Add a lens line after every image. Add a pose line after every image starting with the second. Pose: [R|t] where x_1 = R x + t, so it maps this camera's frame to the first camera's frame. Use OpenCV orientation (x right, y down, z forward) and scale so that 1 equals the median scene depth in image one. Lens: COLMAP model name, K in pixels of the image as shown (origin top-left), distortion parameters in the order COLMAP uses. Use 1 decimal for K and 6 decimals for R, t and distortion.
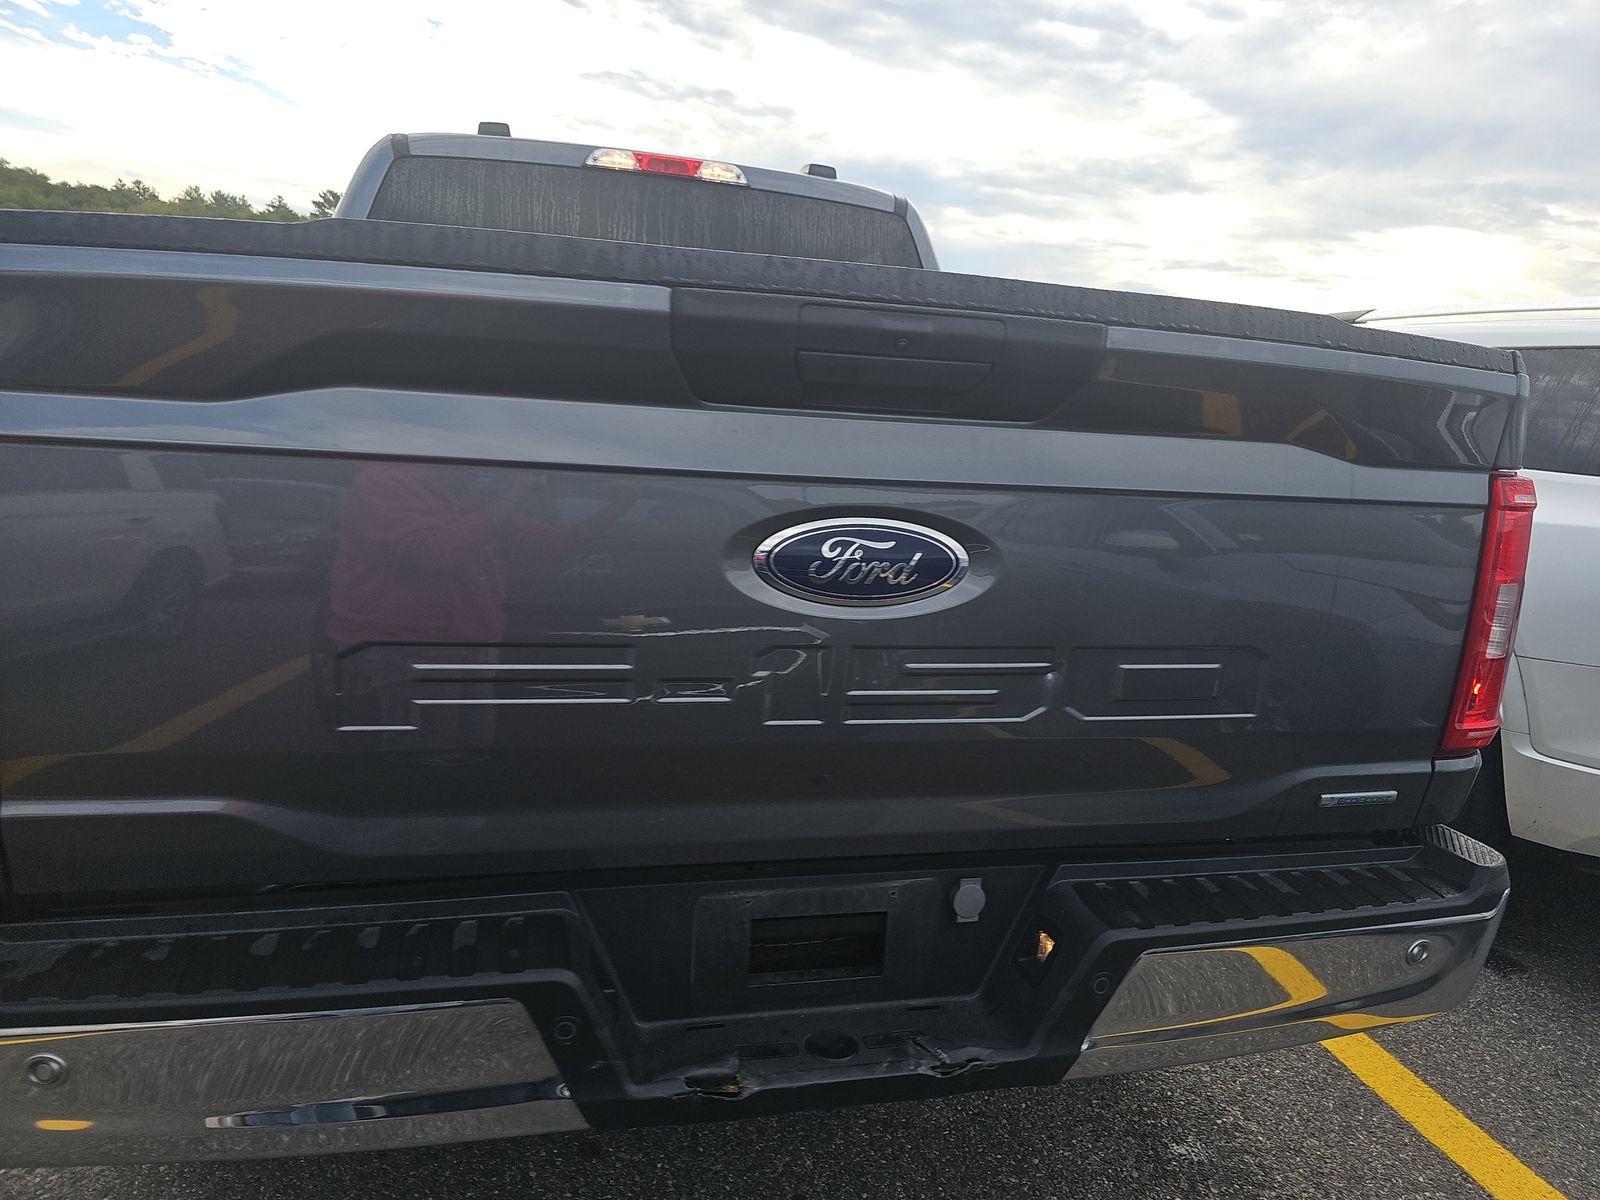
lens RADIAL K [[1050.7, 0, 808.9], [0, 1050.7, 615.7], [0, 0, 1]] dist [0.039274, -0.031820]
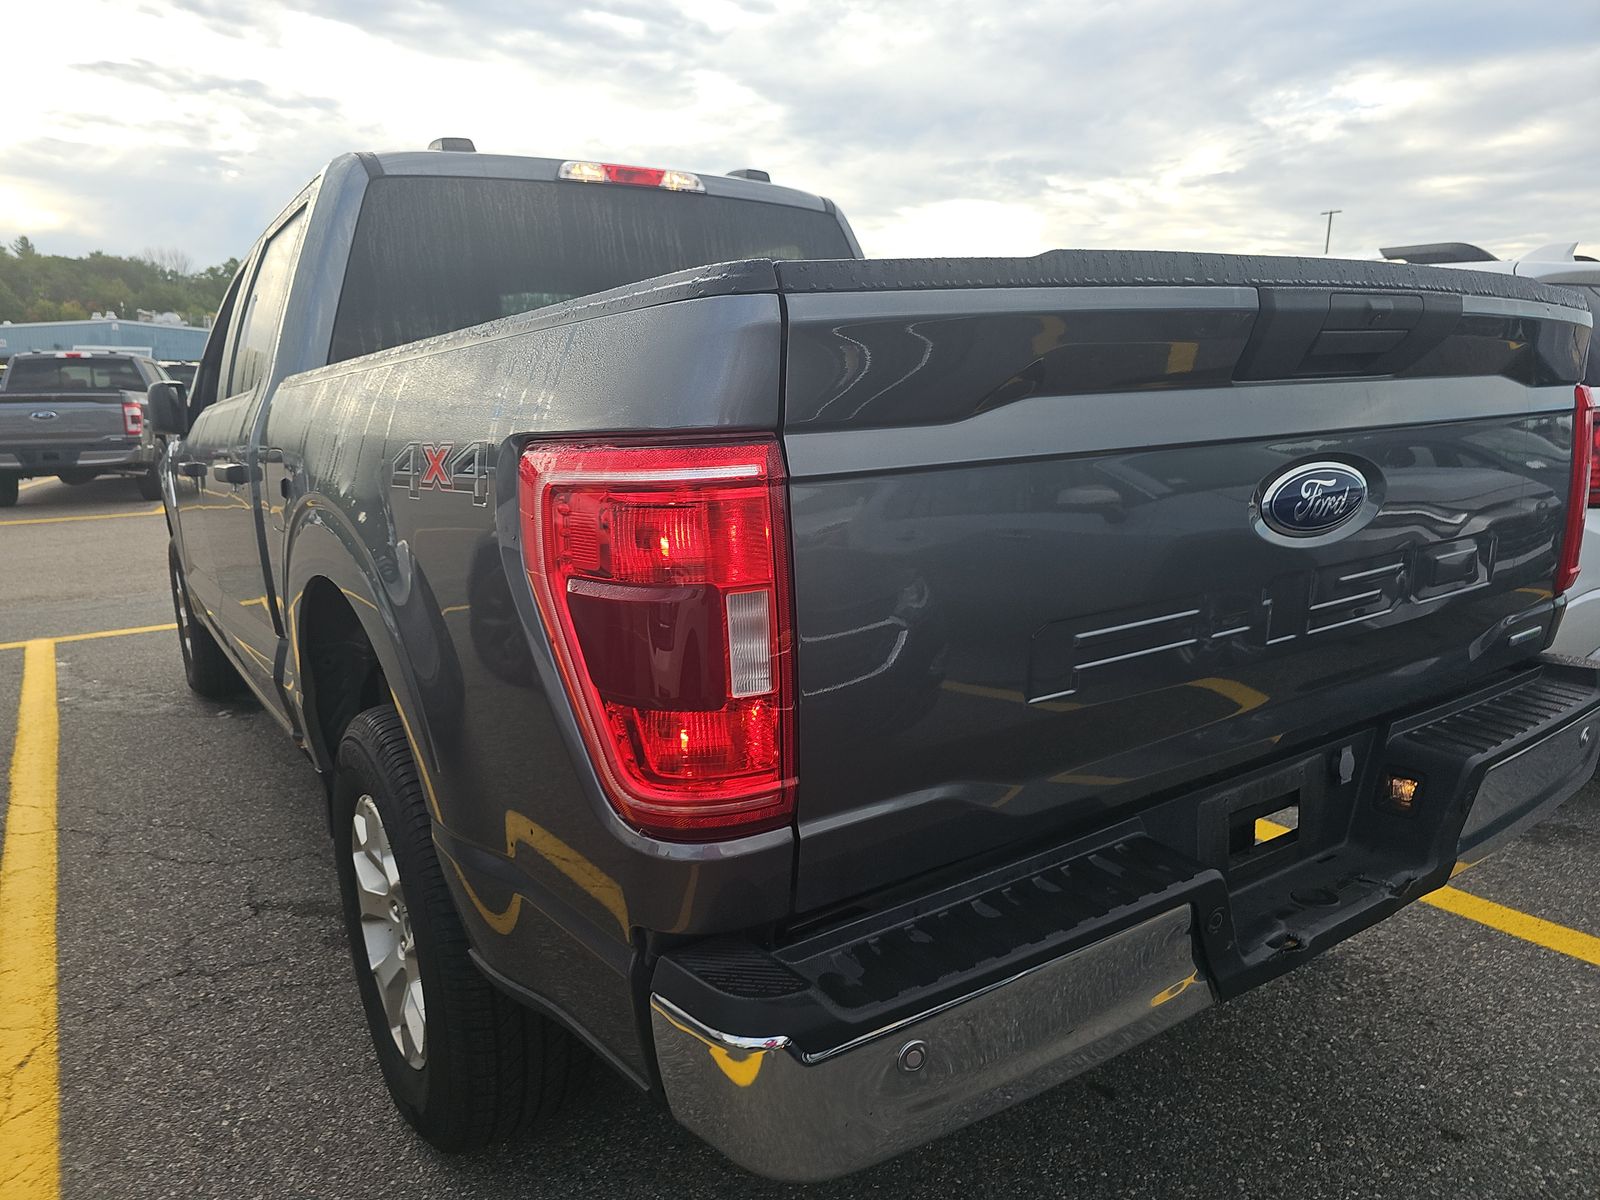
lens RADIAL K [[1050.7, 0, 787.4], [0, 1050.7, 608.9], [0, 0, 1]] dist [0.039274, -0.031820]
pose [[0.939875, -0.159154, 0.302168, -0.377846], [0.158462, 0.986997, 0.026970, -0.022926], [-0.302531, 0.022534, 0.952873, 0.004338]]
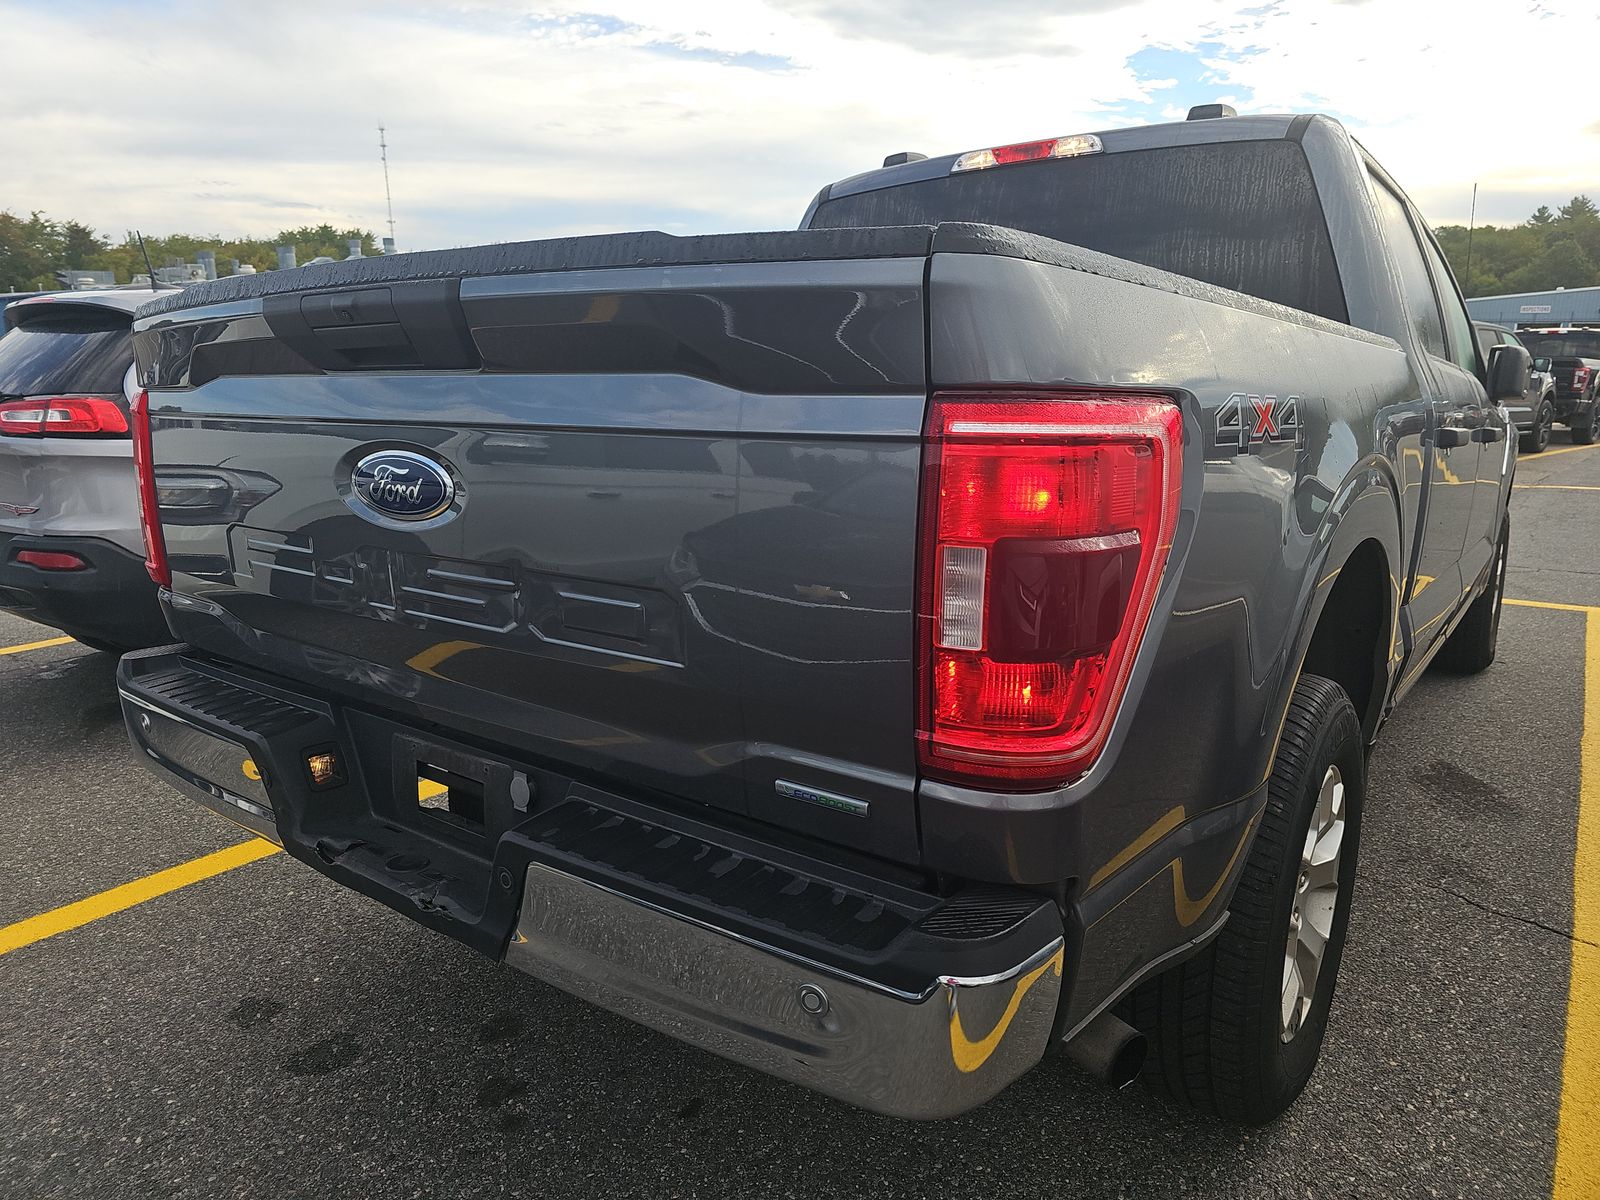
lens RADIAL K [[1050.7, 0, 791.7], [0, 1050.7, 593.3], [0, 0, 1]] dist [0.039274, -0.031820]
pose [[0.628674, 0.086675, -0.772824, 0.563285], [-0.115763, 0.993128, 0.017213, 0.001426], [0.769004, 0.078643, 0.634387, 0.226726]]
